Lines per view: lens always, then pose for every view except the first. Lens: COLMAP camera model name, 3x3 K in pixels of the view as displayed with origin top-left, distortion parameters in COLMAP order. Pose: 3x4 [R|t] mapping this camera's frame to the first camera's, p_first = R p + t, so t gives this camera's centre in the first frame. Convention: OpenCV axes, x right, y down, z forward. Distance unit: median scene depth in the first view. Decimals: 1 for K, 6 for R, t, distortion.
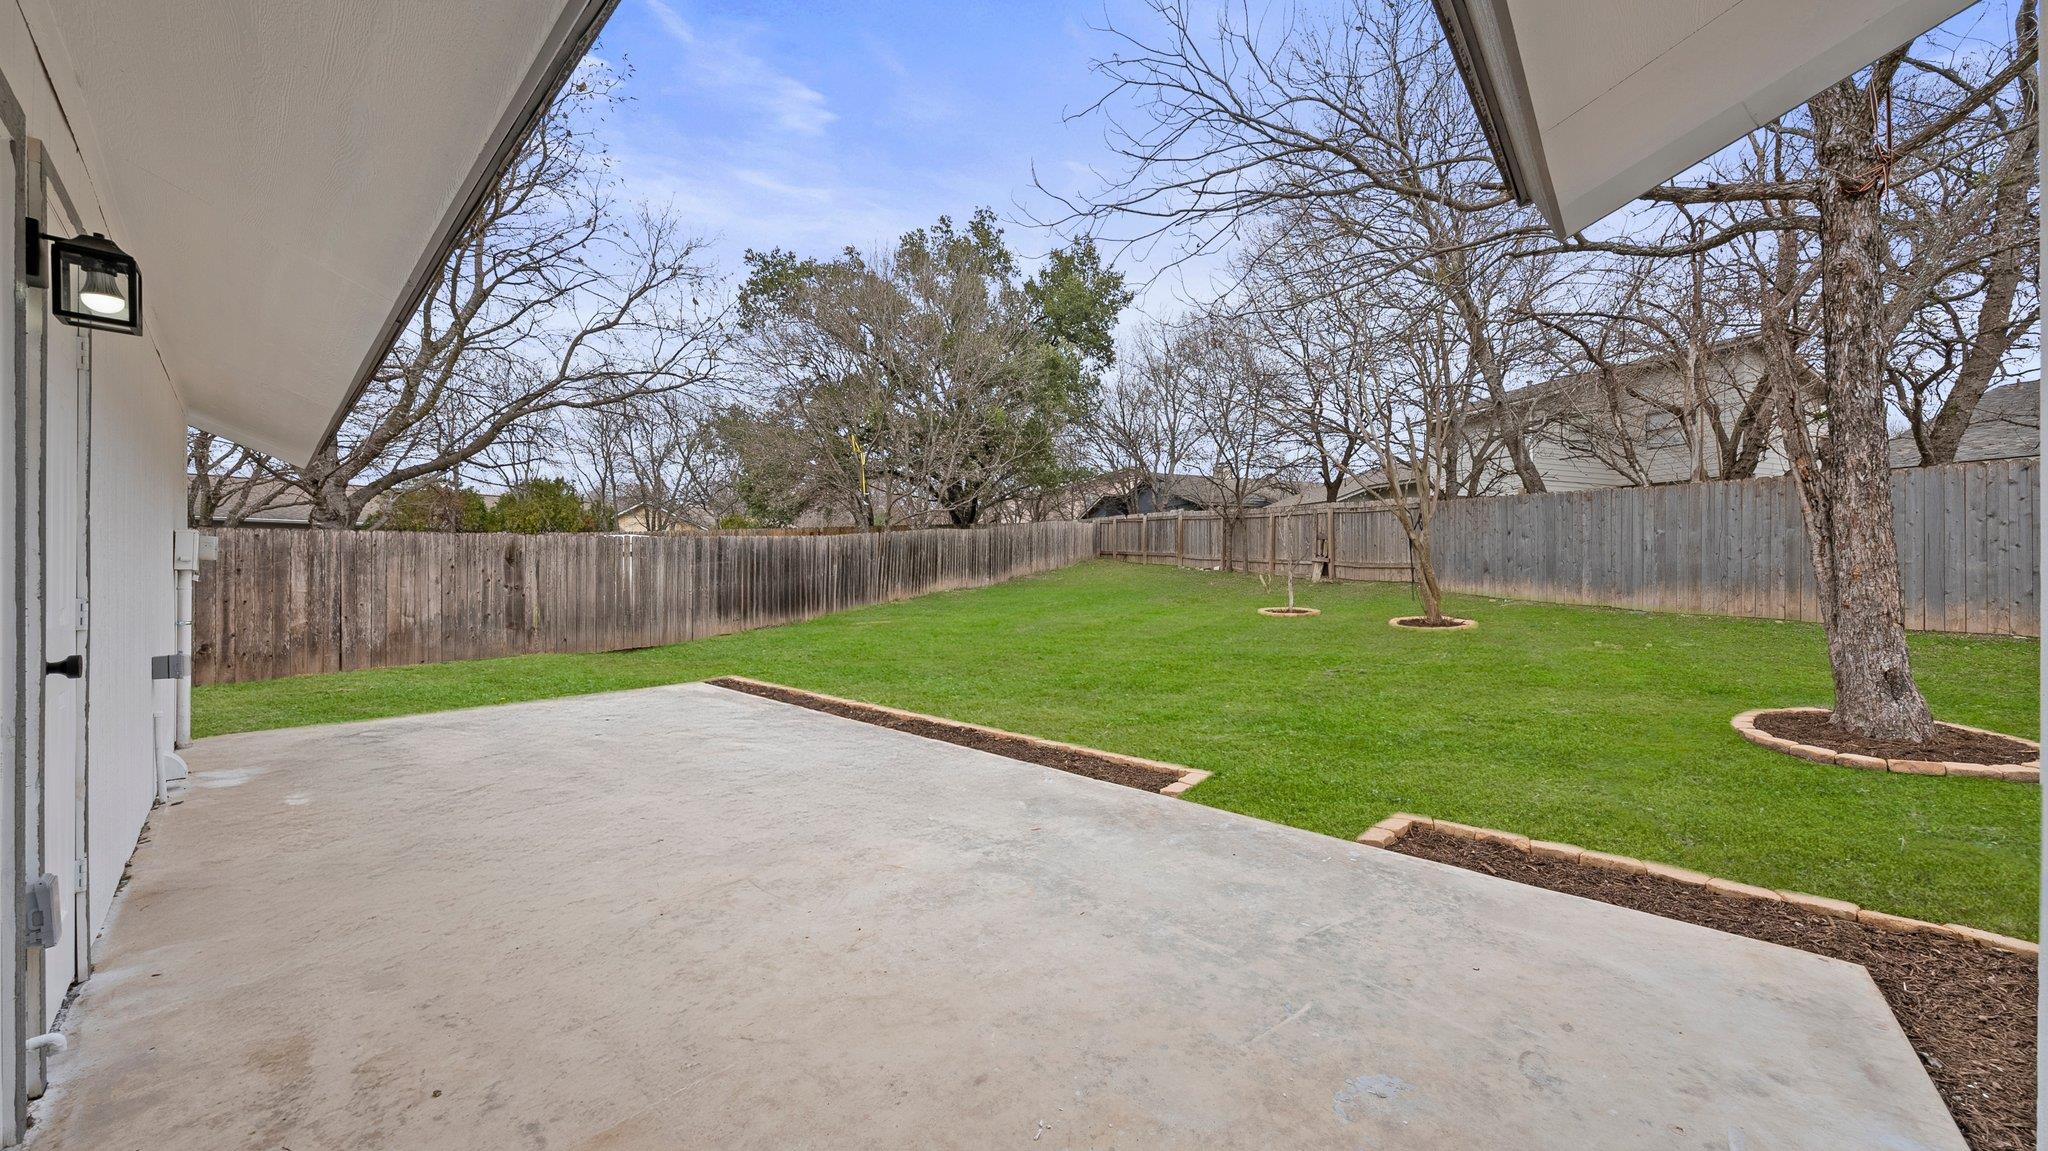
lens RADIAL K [[703.8, 0, 1020.4], [0, 703.8, 575.0], [0, 0, 1]] dist [-0.001086, -0.000031]
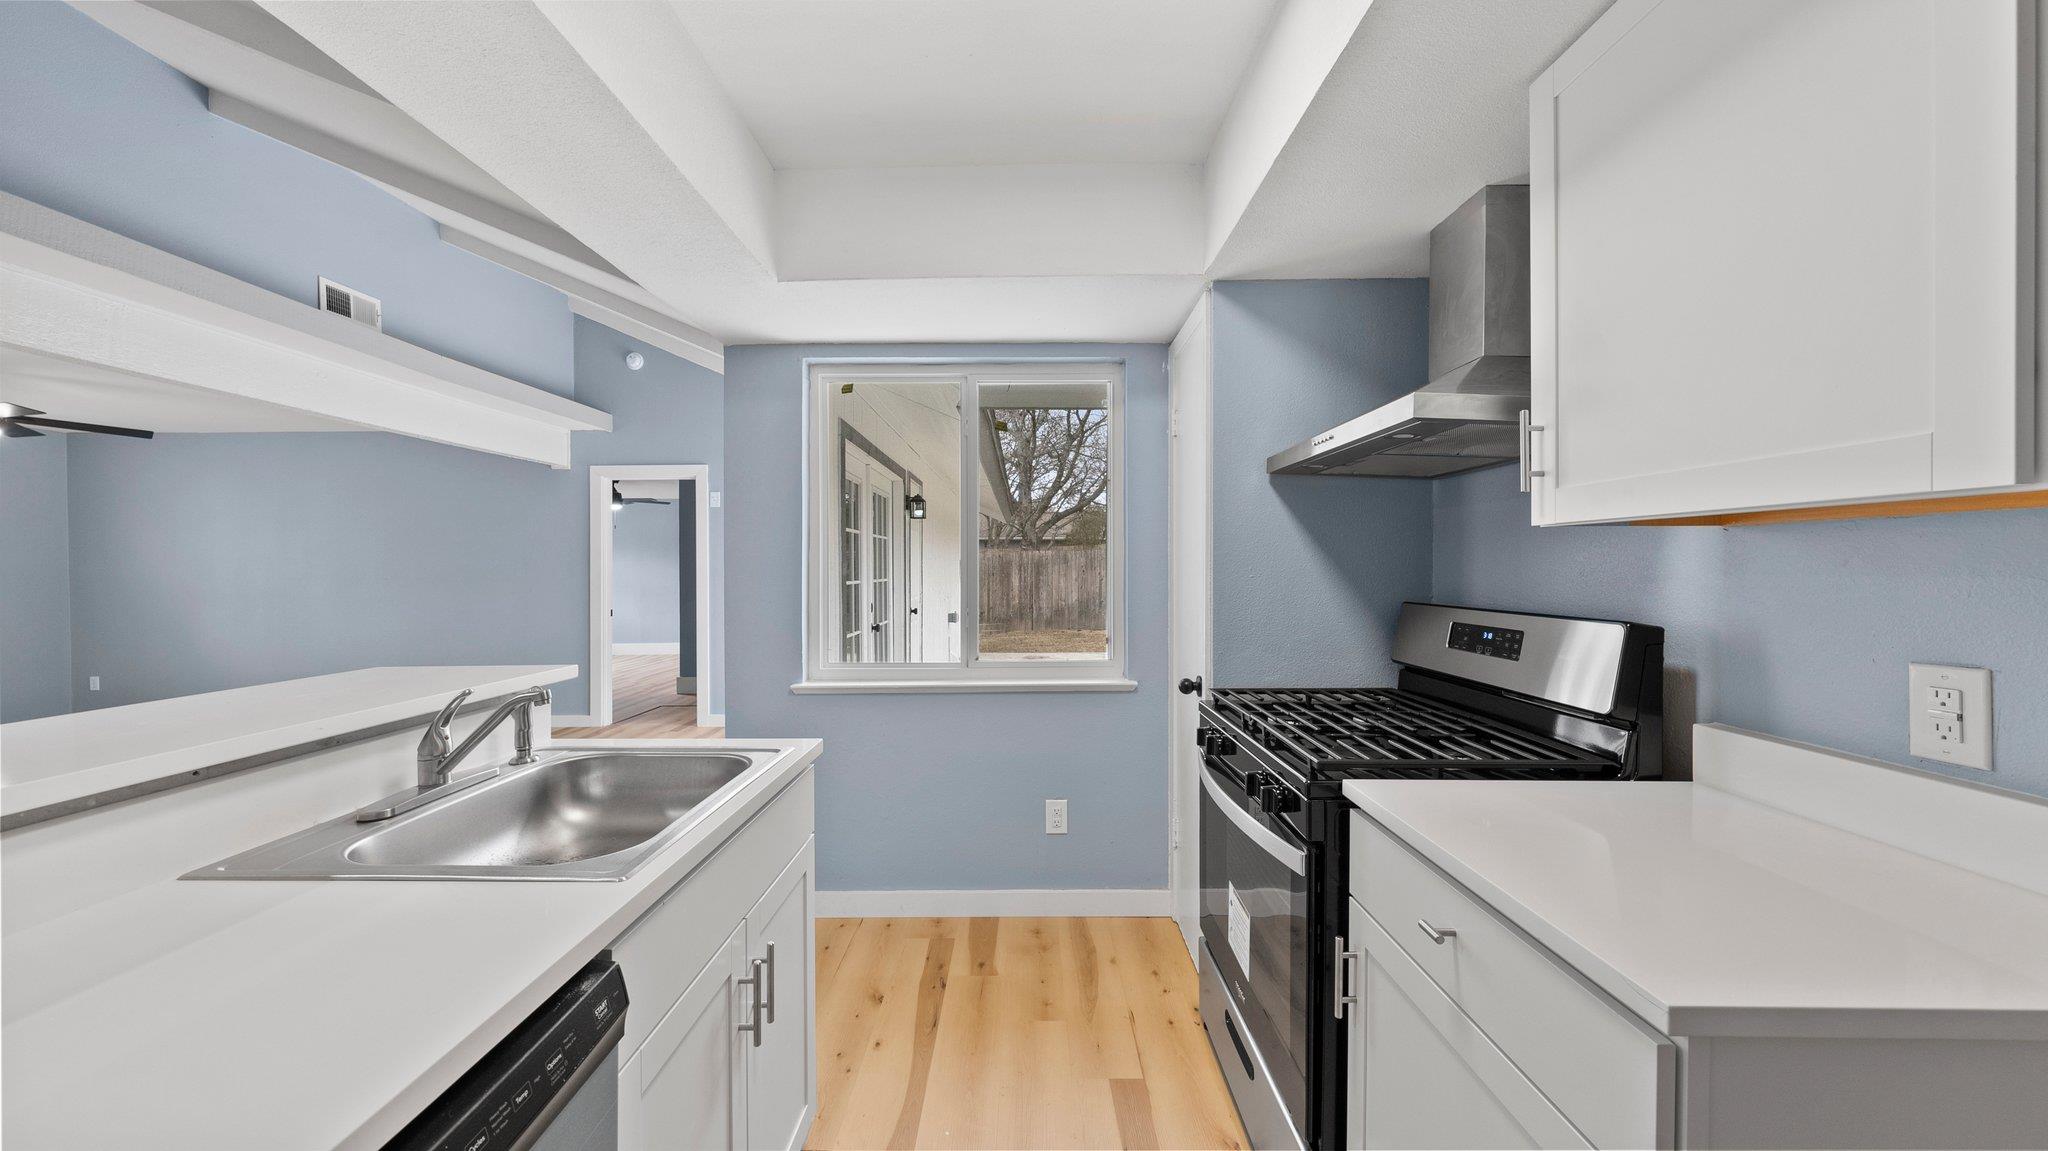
lens RADIAL K [[703.8, 0, 1018.8], [0, 703.8, 572.0], [0, 0, 1]] dist [-0.001086, -0.000031]
pose [[0.661546, 0.002534, -0.749900, 0.331507], [0.000101, 0.999994, 0.003469, -0.016101], [0.749904, -0.002370, 0.661542, -0.192296]]
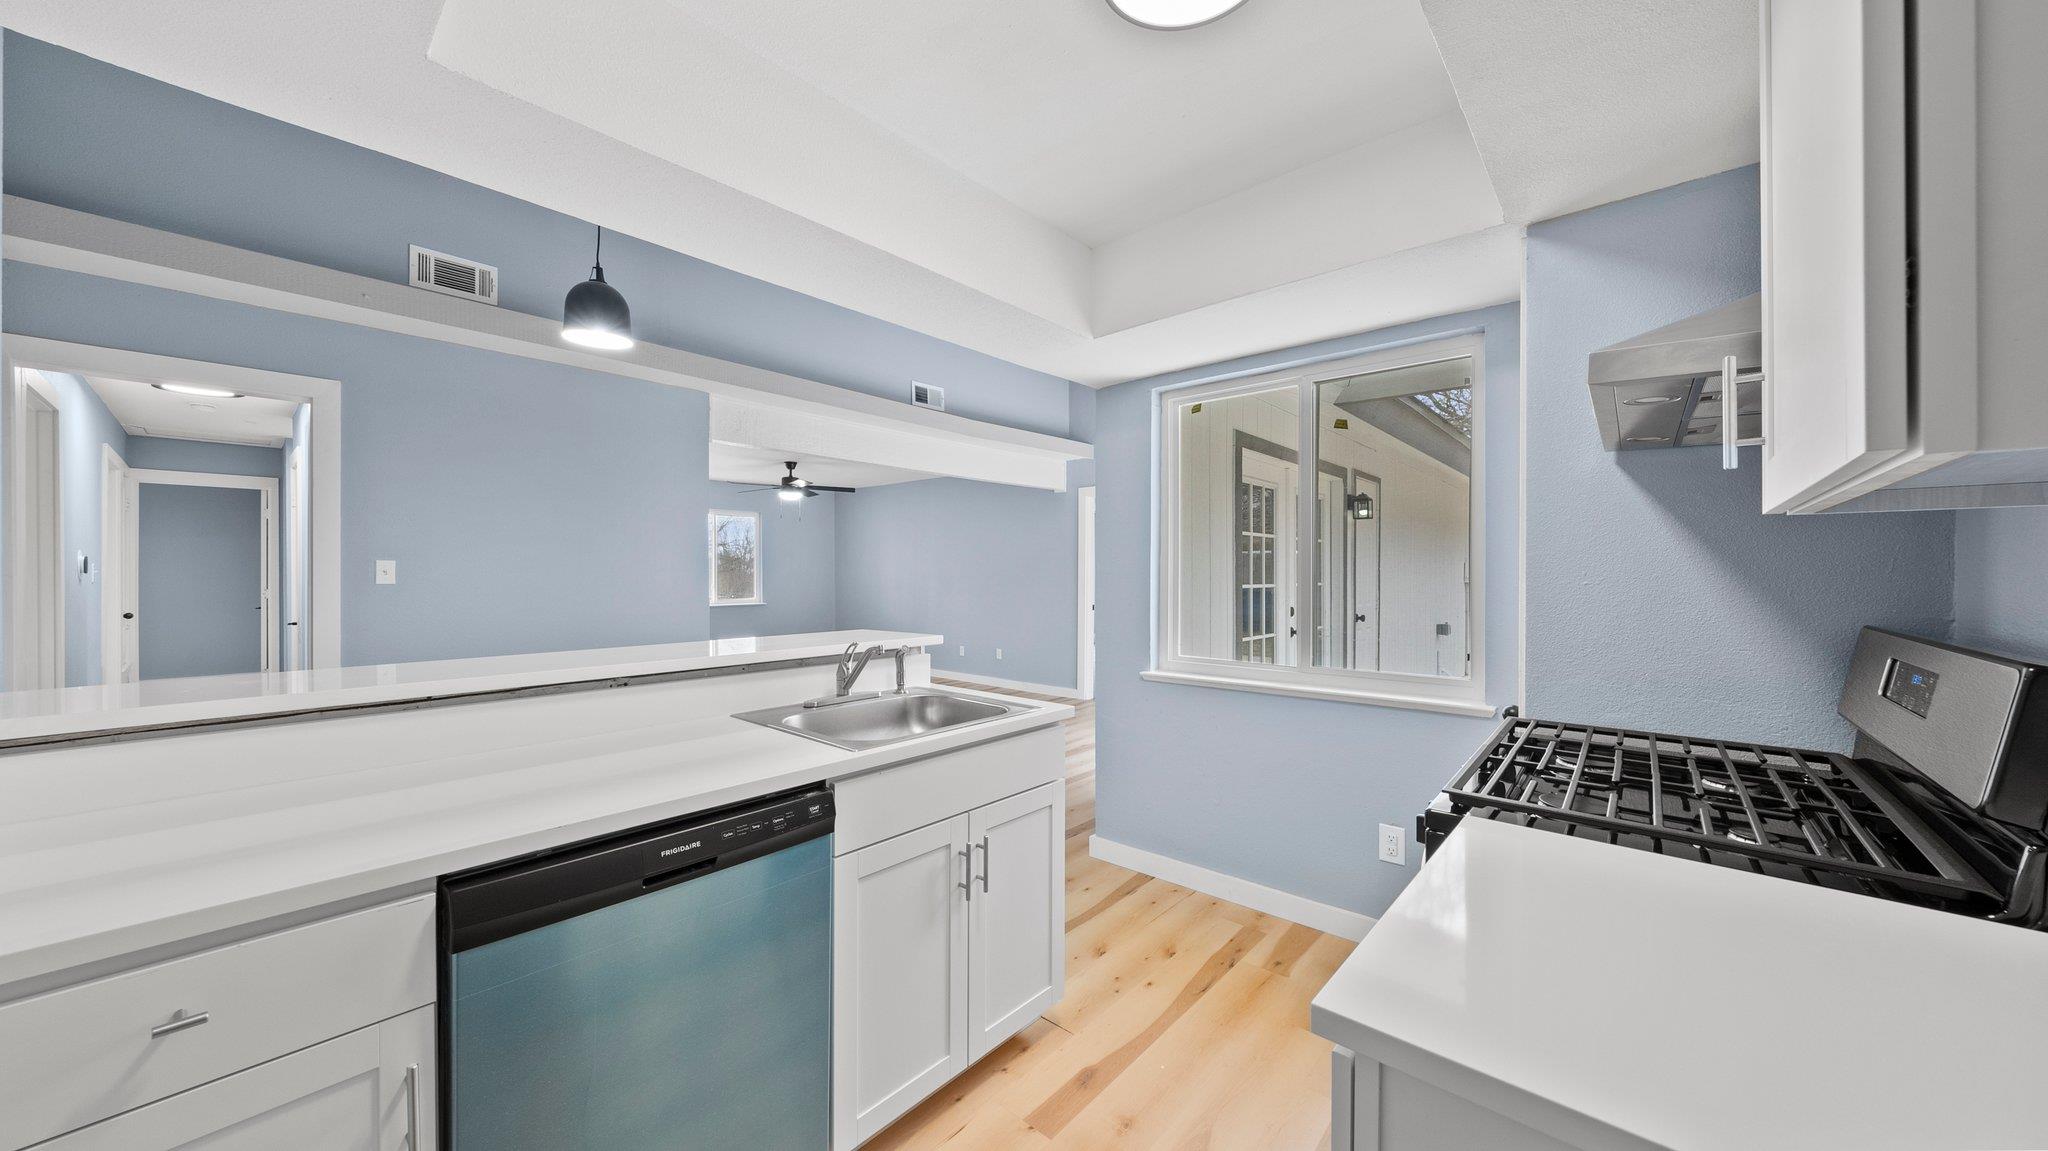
lens RADIAL K [[703.8, 0, 1012.3], [0, 703.8, 571.7], [0, 0, 1]] dist [-0.001086, -0.000031]
pose [[0.002182, -0.000249, -0.999998, 0.389270], [-0.004028, 0.999992, -0.000258, -0.016137], [0.999990, 0.004029, 0.002181, -0.133084]]
